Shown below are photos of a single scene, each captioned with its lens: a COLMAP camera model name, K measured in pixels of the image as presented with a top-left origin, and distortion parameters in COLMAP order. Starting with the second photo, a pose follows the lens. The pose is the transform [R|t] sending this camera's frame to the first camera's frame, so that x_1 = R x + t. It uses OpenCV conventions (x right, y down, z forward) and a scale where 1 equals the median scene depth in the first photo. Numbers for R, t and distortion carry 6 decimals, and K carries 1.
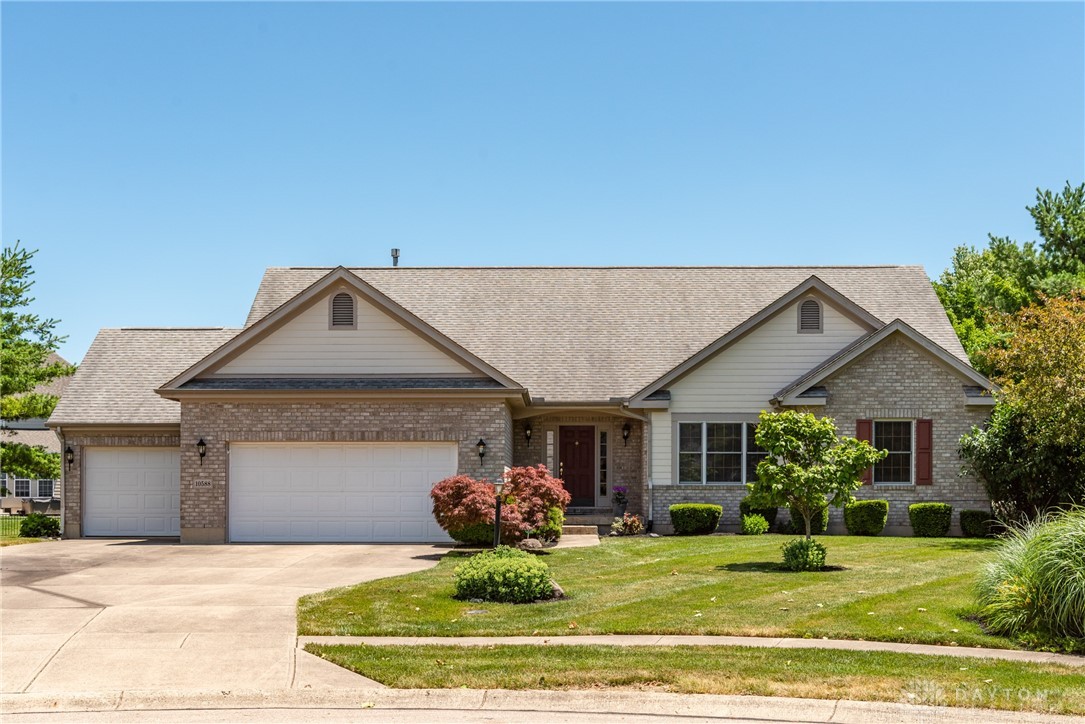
lens RADIAL K [[1497.9, 0, 508.8], [0, 1497.9, 499.8], [0, 0, 1]] dist [-0.002125, -0.012577]
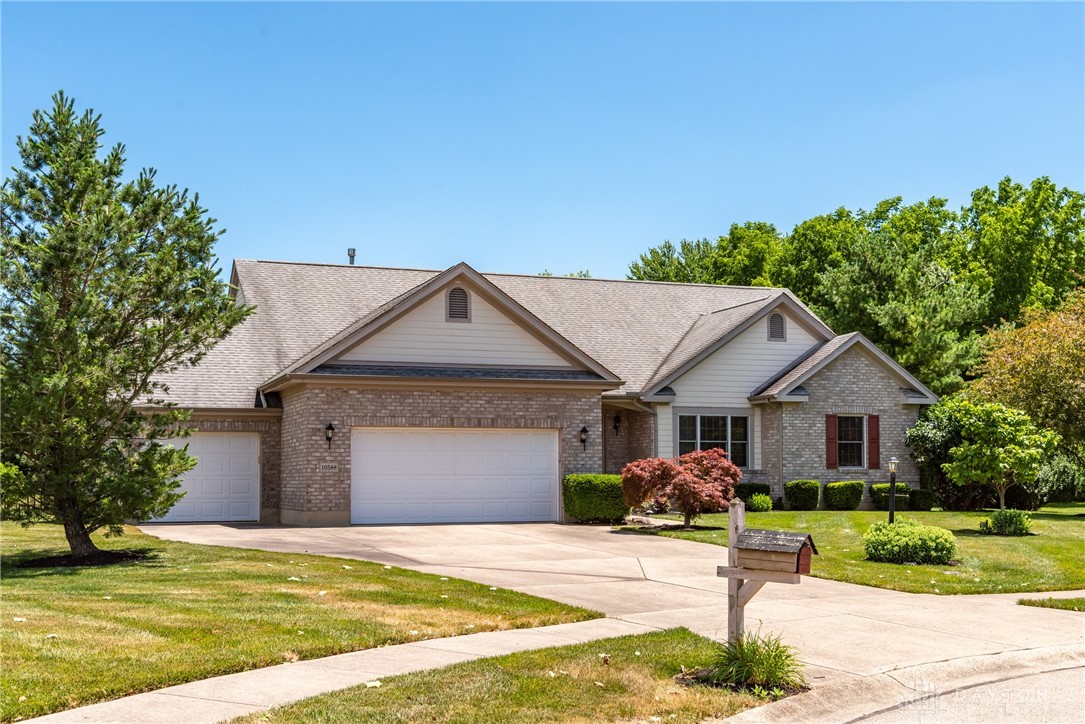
lens RADIAL K [[1331.3, 0, 517.4], [0, 1331.3, 484.9], [0, 0, 1]] dist [0.006831, -0.018535]
pose [[0.925305, -0.005457, 0.379184, -0.410459], [0.007625, 0.999962, -0.004214, 0.005695], [-0.379146, 0.006790, 0.925312, 0.108332]]
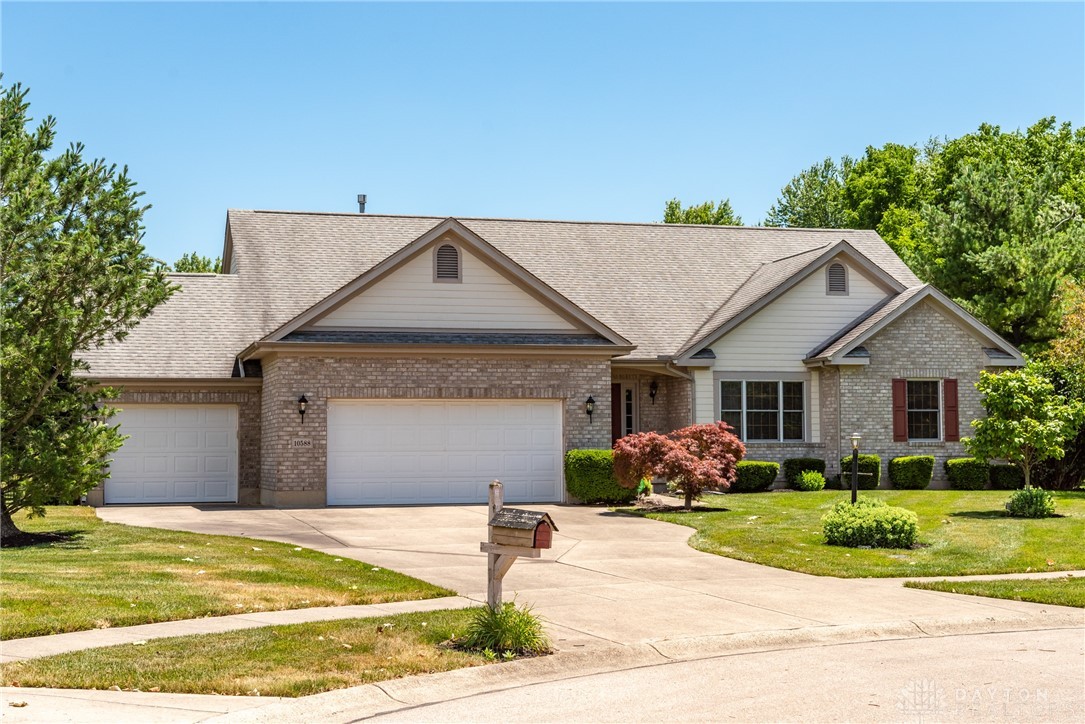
lens RADIAL K [[1687.5, 0, 542.5], [0, 1687.5, 362.0], [0, 0, 1]] dist [-0.000089, 0.097017]
pose [[0.952763, 0.009299, 0.303572, -0.364402], [0.009722, 0.998085, -0.061087, 0.004176], [-0.303559, 0.061153, 0.950848, -0.045259]]
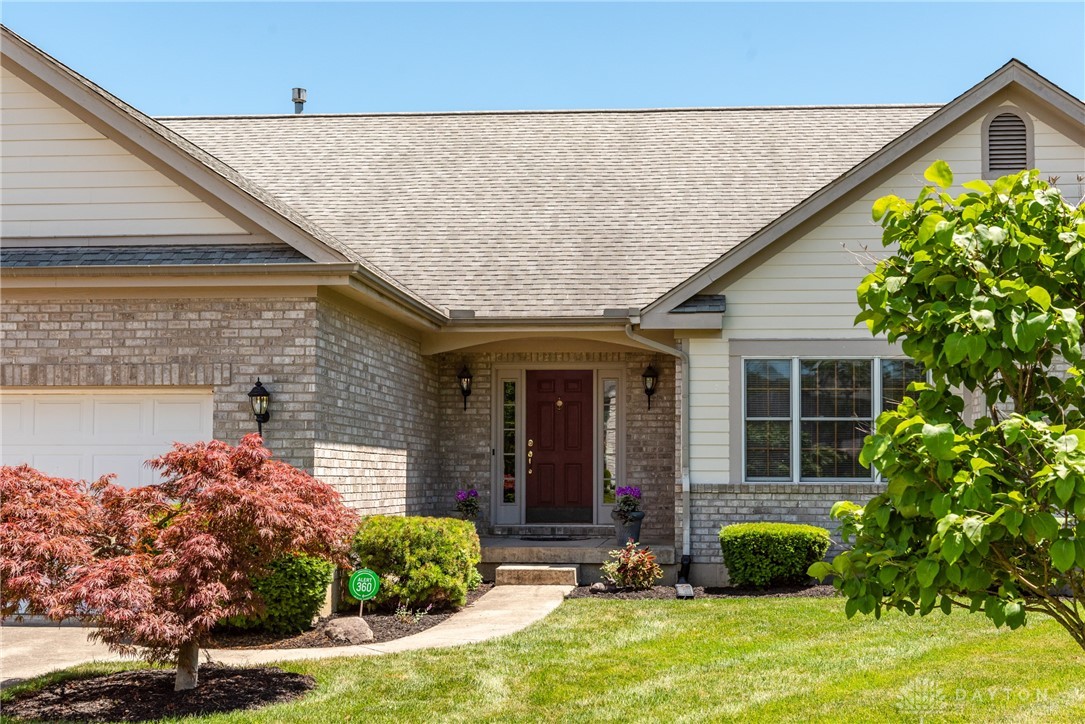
lens RADIAL K [[1385.8, 0, 623.8], [0, 1385.8, 394.5], [0, 0, 1]] dist [0.018203, 0.053519]
pose [[0.999020, -0.001464, -0.044235, 0.099523], [-0.001440, 0.997849, -0.065537, -0.009859], [0.044236, 0.065536, 0.996869, 0.569341]]
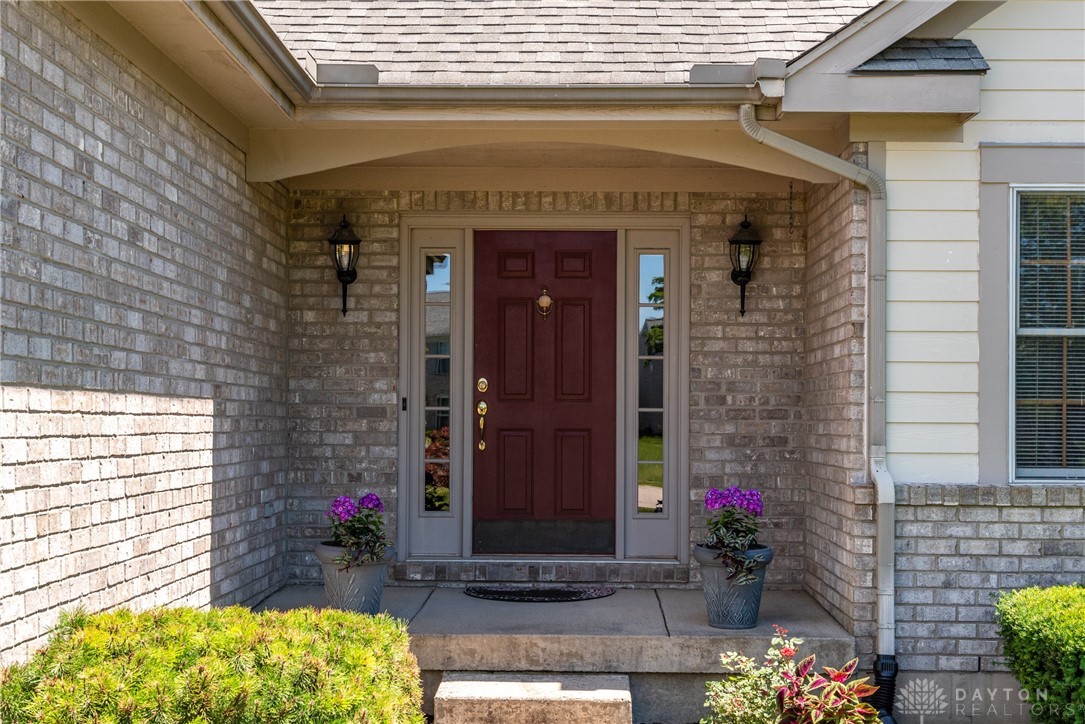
lens RADIAL K [[1435.8, 0, 543.0], [0, 1435.8, 387.5], [0, 0, 1]] dist [0.007387, -0.002761]
pose [[0.999924, 0.005157, 0.011222, 0.047183], [-0.004847, 0.999610, -0.027488, -0.018726], [-0.011360, 0.027431, 0.999559, 0.844456]]
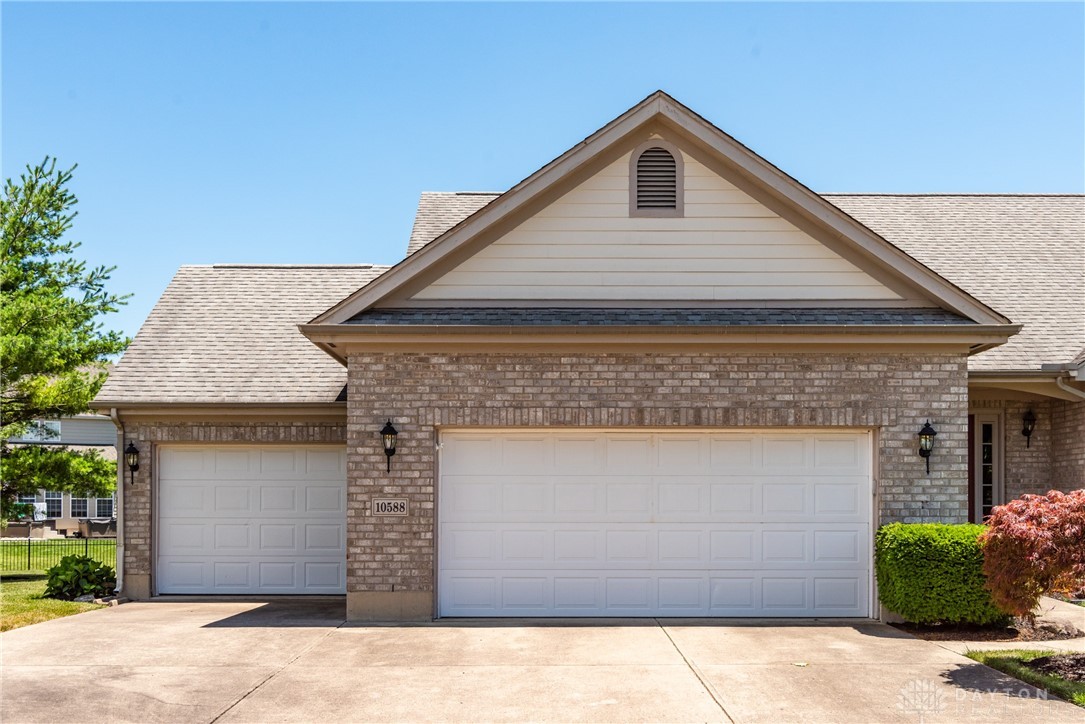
lens RADIAL K [[1222.9, 0, 539.9], [0, 1222.9, 503.1], [0, 0, 1]] dist [0.007087, -0.025044]
pose [[0.999280, 0.000954, 0.037941, -0.160755], [-0.000563, 0.999947, -0.010324, -0.007520], [-0.037949, 0.010295, 0.999227, 0.545265]]
